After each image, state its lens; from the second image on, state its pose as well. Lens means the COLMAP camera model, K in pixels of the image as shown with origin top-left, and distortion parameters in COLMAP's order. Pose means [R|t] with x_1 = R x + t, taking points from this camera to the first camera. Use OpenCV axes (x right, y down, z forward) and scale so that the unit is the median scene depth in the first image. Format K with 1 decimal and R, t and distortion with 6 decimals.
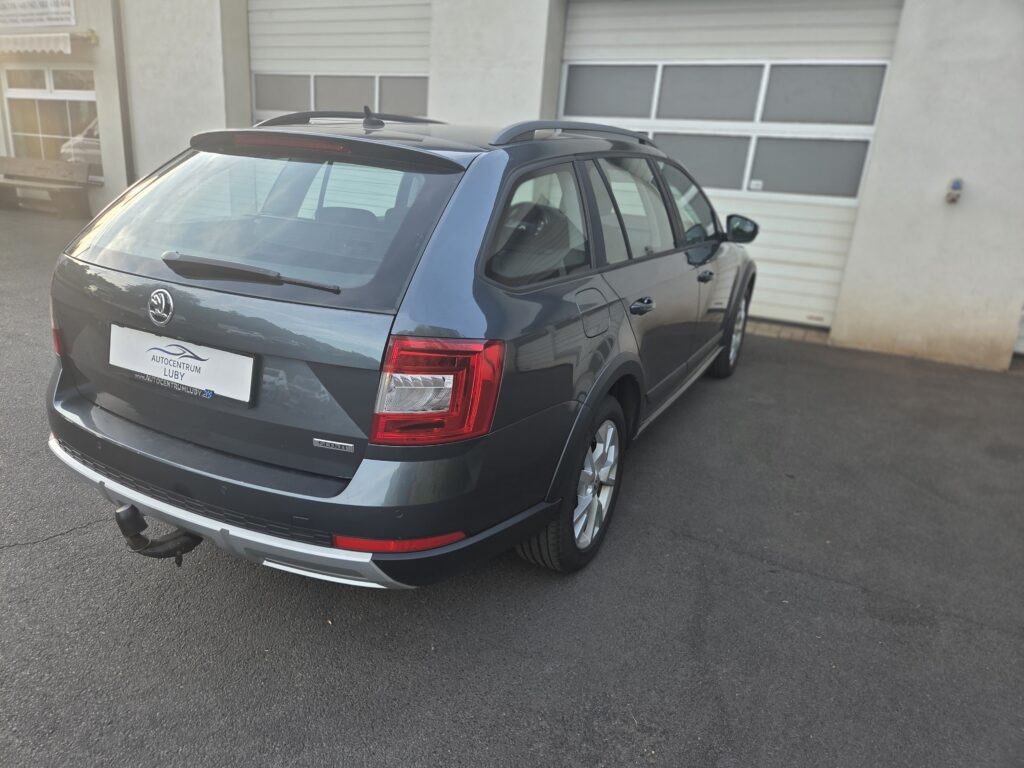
lens RADIAL K [[699.6, 0, 495.6], [0, 699.6, 399.7], [0, 0, 1]] dist [0.049953, -0.047720]
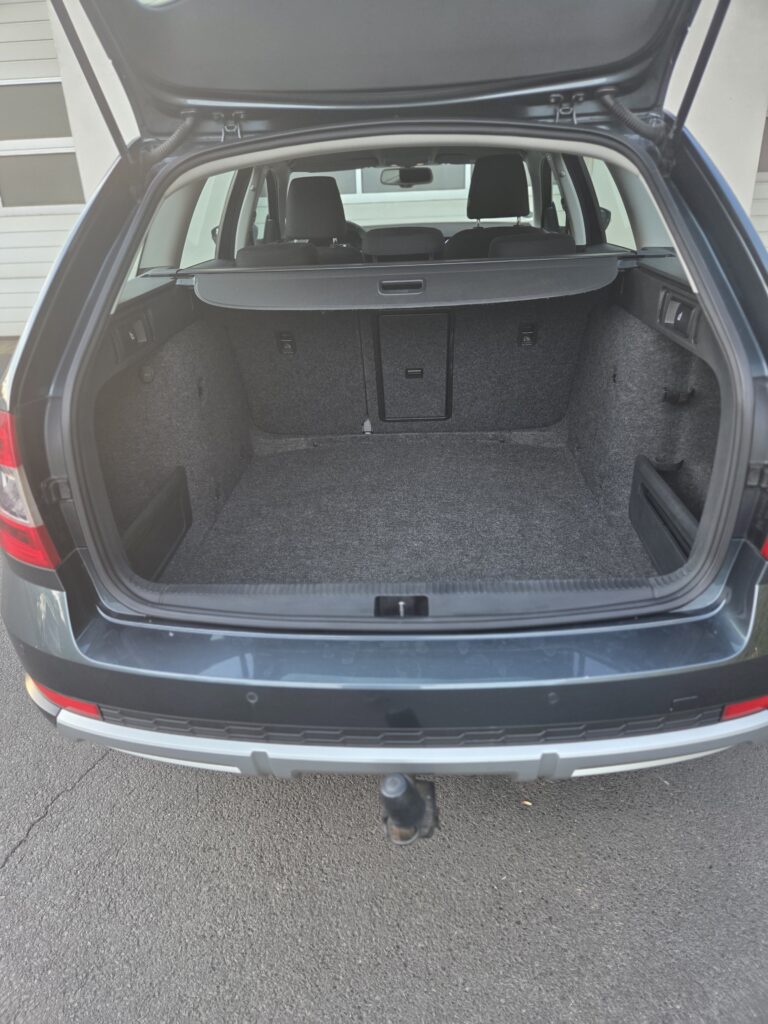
lens RADIAL K [[699.6, 0, 381.1], [0, 699.6, 517.6], [0, 0, 1]] dist [0.049953, -0.047720]
pose [[0.897237, -0.268378, 0.350627, -0.244503], [0.227454, 0.961543, 0.153945, -0.054659], [-0.378458, -0.058373, 0.923776, 0.171789]]
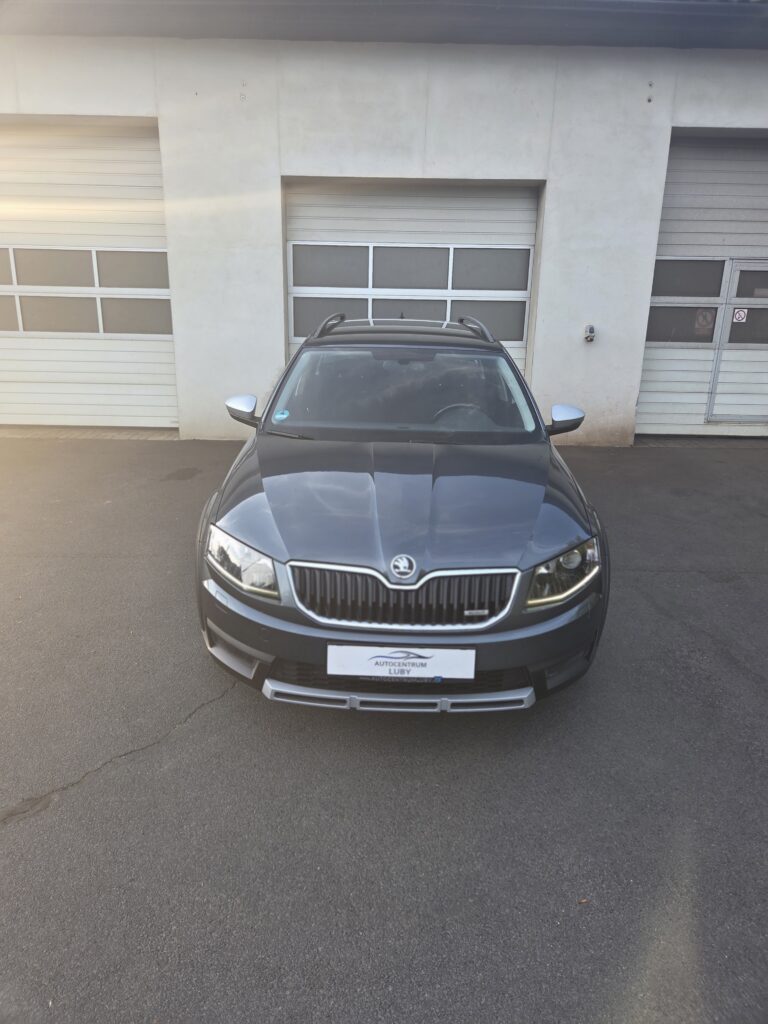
lens RADIAL K [[699.6, 0, 373.1], [0, 699.6, 512.3], [0, 0, 1]] dist [0.049953, -0.047720]
pose [[0.883298, -0.175893, 0.434565, -0.487121], [0.185986, 0.982357, 0.019581, -0.035106], [-0.430342, 0.063527, 0.900428, -0.133822]]
